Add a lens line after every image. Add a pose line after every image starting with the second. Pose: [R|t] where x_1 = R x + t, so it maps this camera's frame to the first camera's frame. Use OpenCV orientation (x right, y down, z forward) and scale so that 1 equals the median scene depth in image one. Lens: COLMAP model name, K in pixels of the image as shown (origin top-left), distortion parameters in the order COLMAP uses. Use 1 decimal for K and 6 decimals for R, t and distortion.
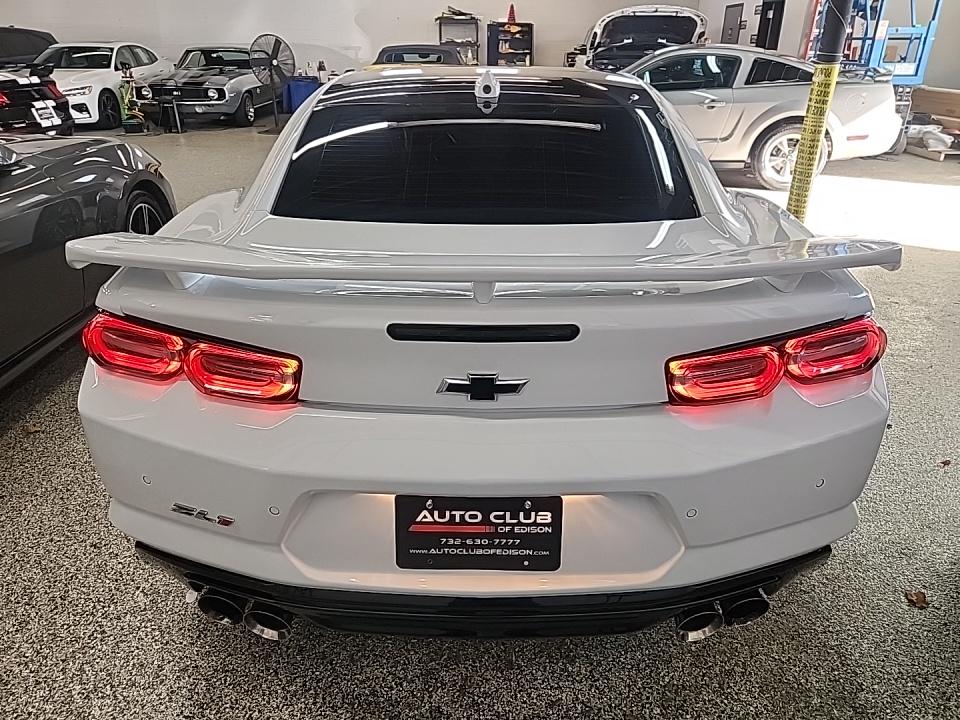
lens RADIAL K [[625.8, 0, 480.0], [0, 625.8, 360.0], [0, 0, 1]] dist [0.026808, -0.028814]
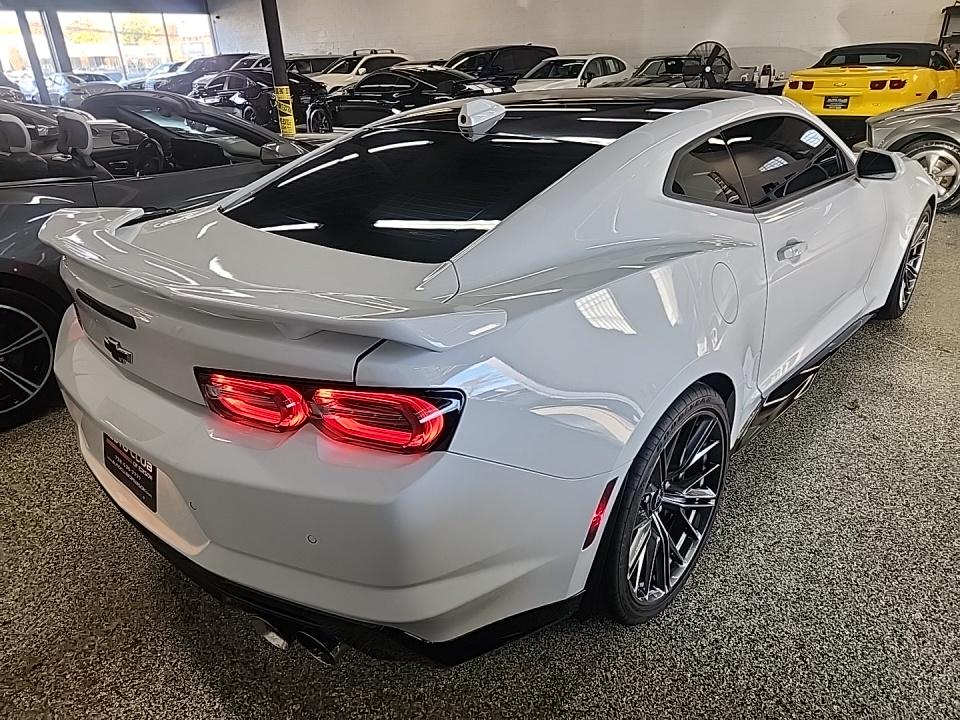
lens RADIAL K [[625.8, 0, 480.0], [0, 625.8, 360.0], [0, 0, 1]] dist [0.026808, -0.028814]
pose [[0.753329, 0.253212, -0.606943, 0.105643], [-0.255122, 0.963151, 0.085166, -0.018705], [0.606142, 0.090687, 0.790169, 0.030345]]
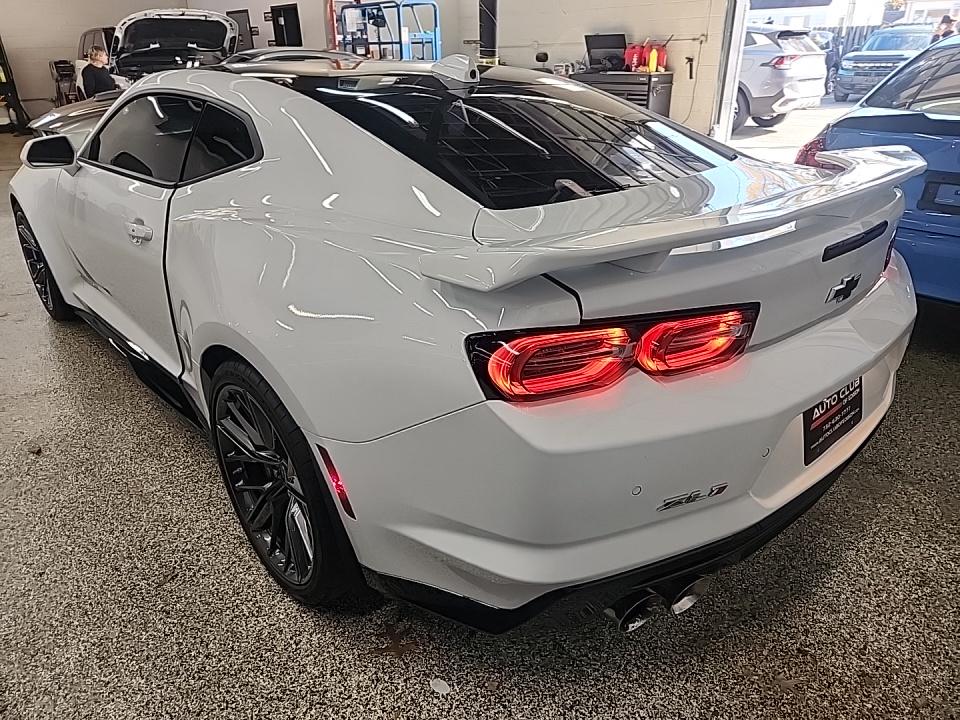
lens RADIAL K [[625.8, 0, 480.0], [0, 625.8, 360.0], [0, 0, 1]] dist [0.026808, -0.028814]
pose [[0.751349, -0.296053, 0.589769, -0.098028], [0.301857, 0.948925, 0.091785, -0.011670], [-0.586820, 0.109063, 0.802339, 0.032323]]
